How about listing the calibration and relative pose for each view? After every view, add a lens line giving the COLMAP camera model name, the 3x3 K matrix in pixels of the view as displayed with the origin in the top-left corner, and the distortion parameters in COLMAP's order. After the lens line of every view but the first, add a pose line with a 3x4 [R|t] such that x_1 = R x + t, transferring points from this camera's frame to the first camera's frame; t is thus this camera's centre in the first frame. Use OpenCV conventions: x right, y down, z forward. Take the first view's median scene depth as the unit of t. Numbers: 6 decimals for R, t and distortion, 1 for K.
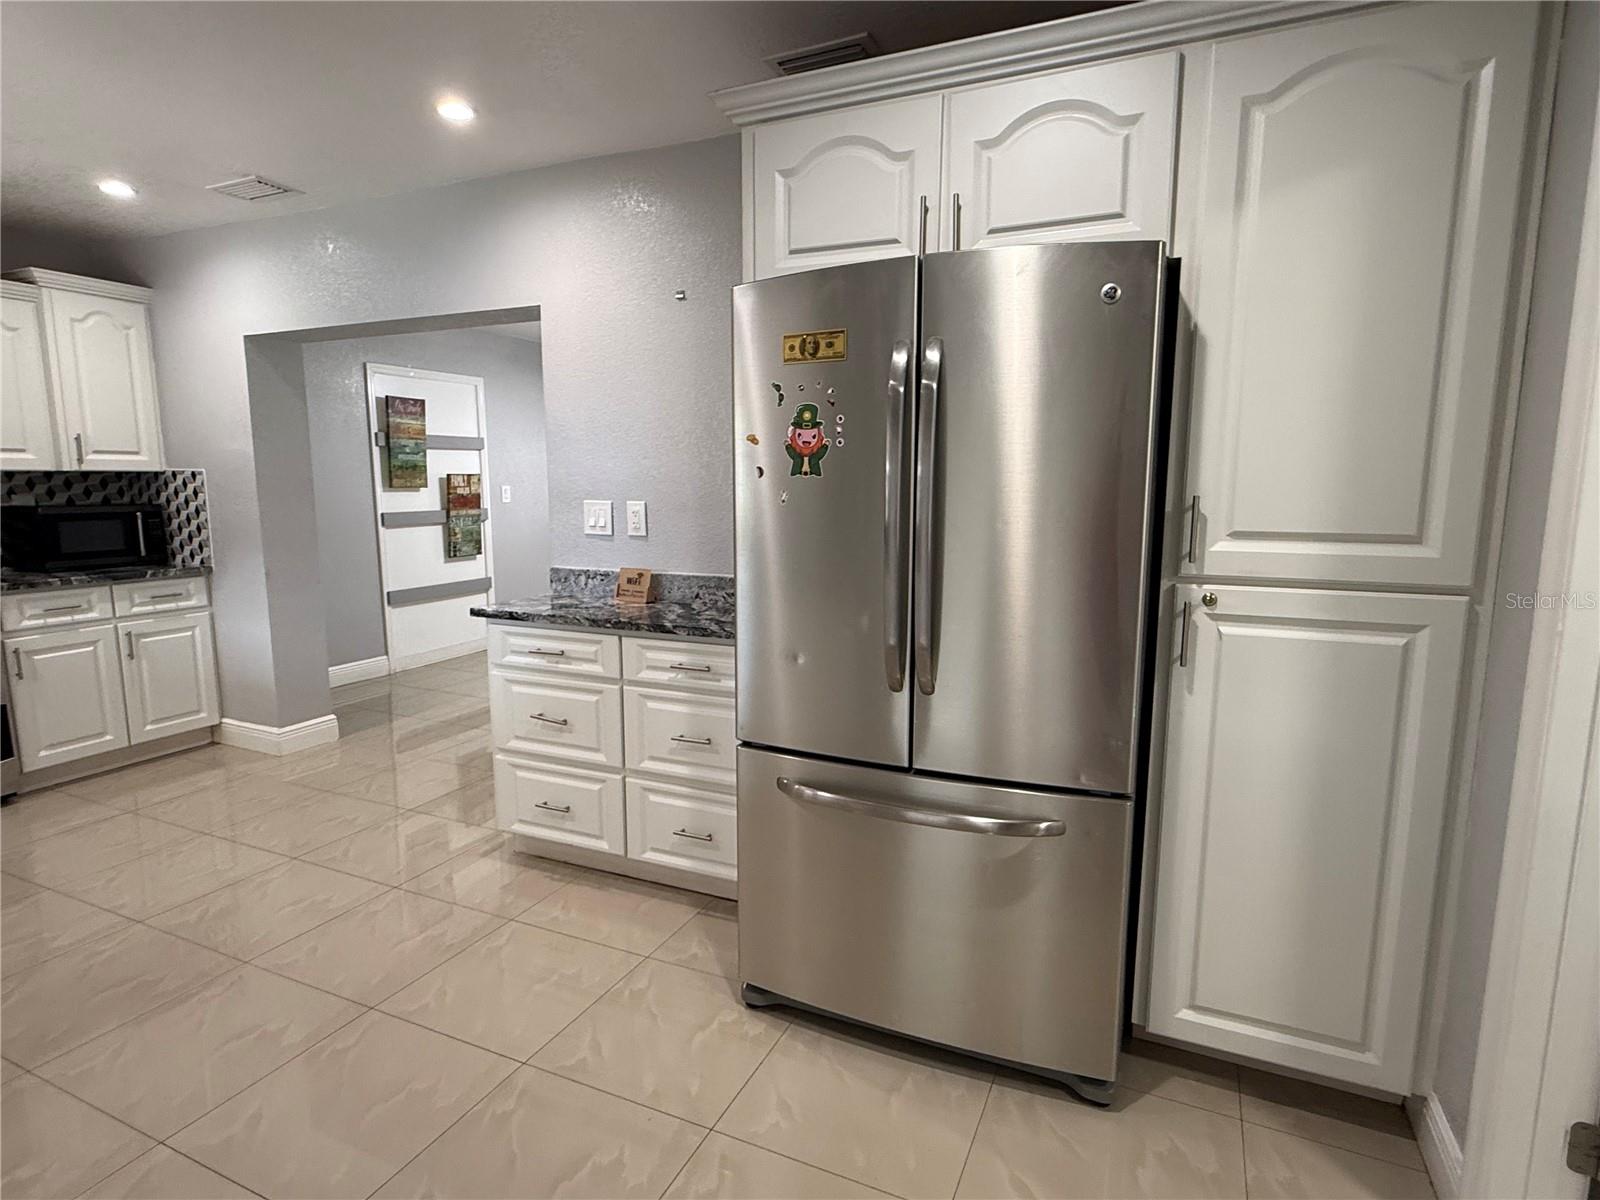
lens RADIAL K [[861.0, 0, 797.0], [0, 861.0, 607.6], [0, 0, 1]] dist [0.000919, -0.000579]
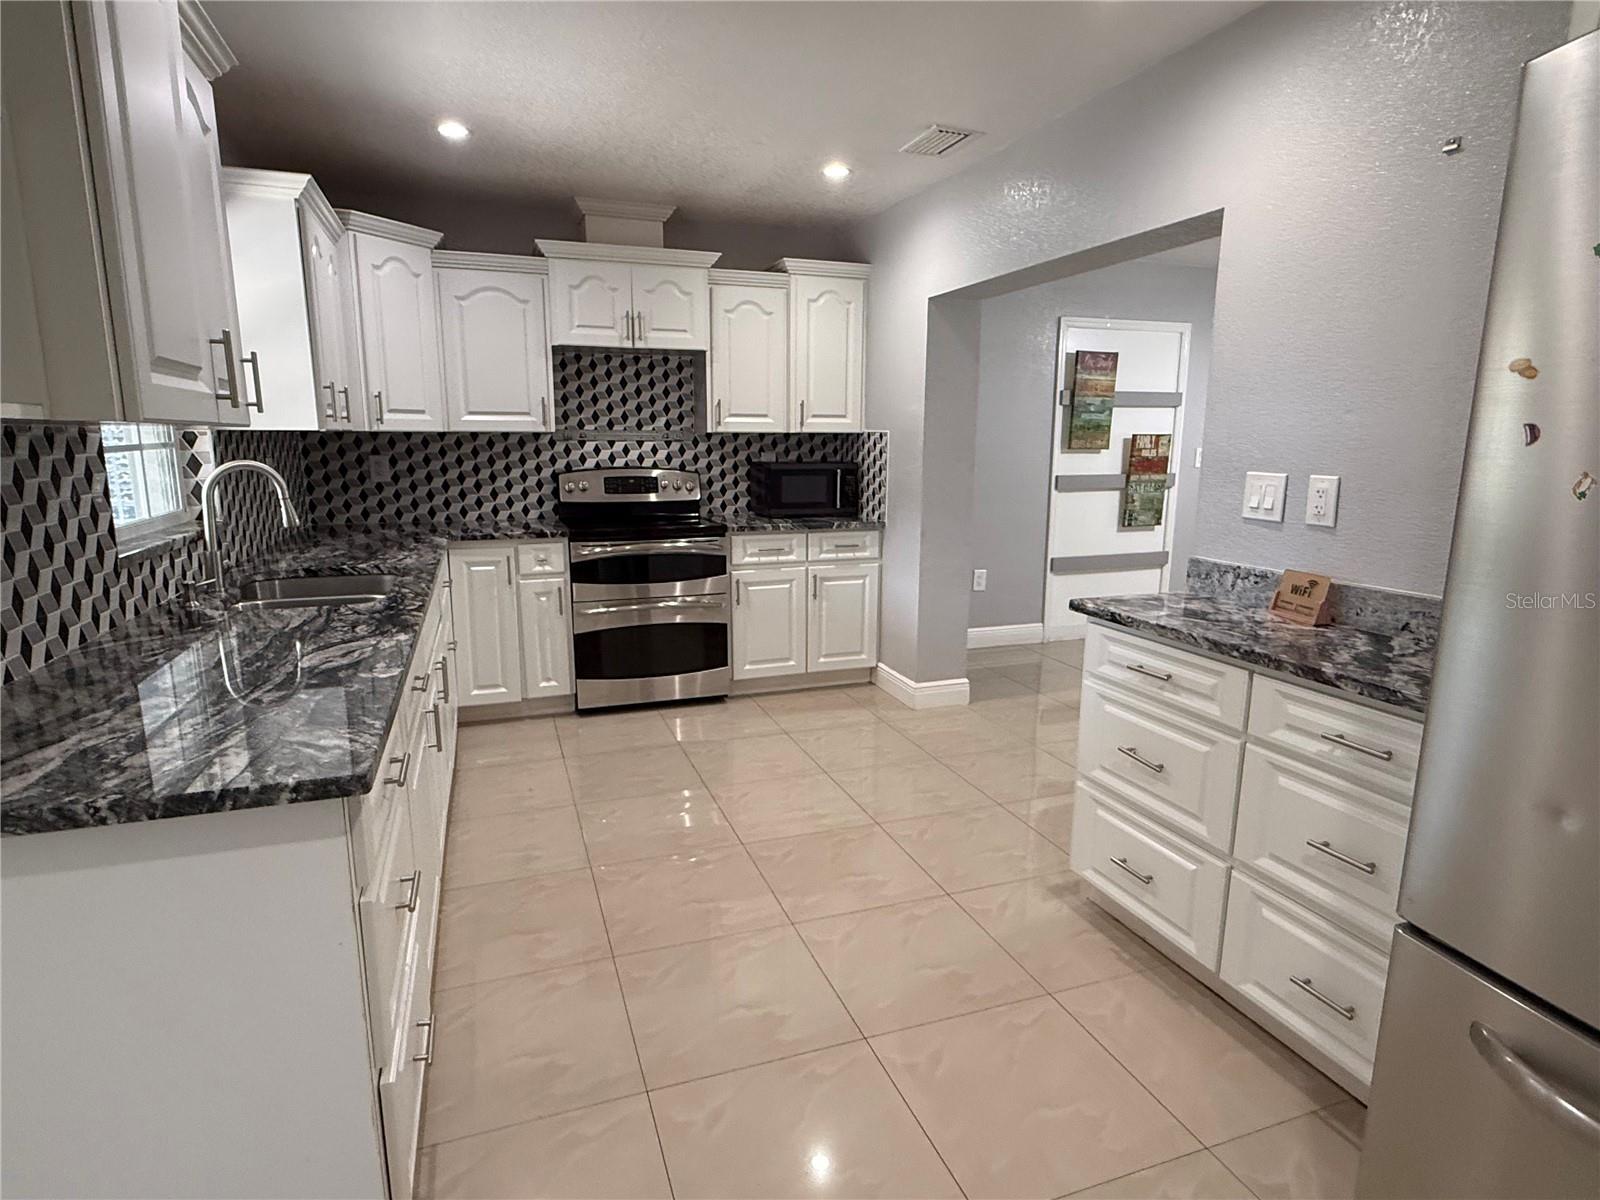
lens RADIAL K [[862.8, 0, 793.5], [0, 862.8, 604.4], [0, 0, 1]] dist [0.000896, 0.000173]
pose [[0.696875, 0.137458, -0.703897, 0.012541], [-0.107949, 0.990383, 0.086531, -0.027202], [0.709022, 0.015684, 0.705012, 0.165683]]
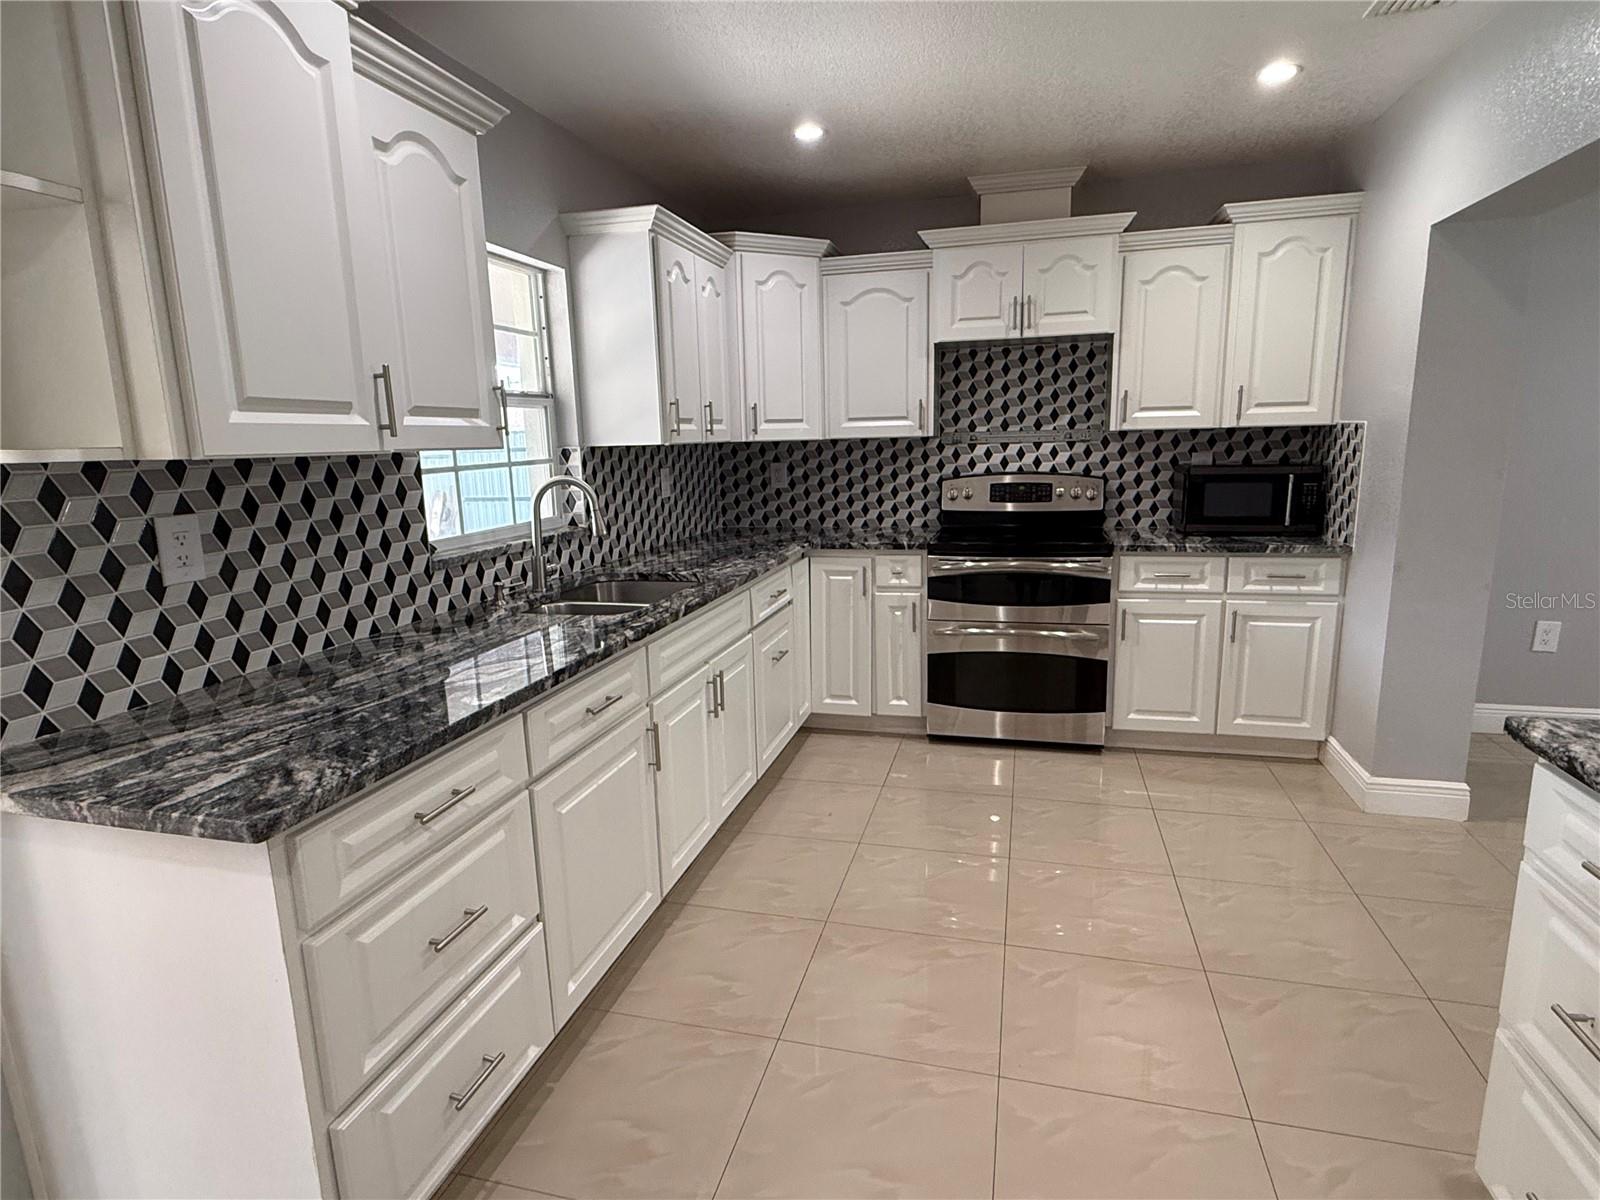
lens RADIAL K [[861.0, 0, 797.0], [0, 861.0, 607.6], [0, 0, 1]] dist [0.000919, -0.000579]
pose [[0.167129, 0.183549, -0.968699, 0.002683], [-0.119070, 0.979084, 0.164974, -0.063960], [0.978719, 0.087771, 0.185488, 0.375657]]
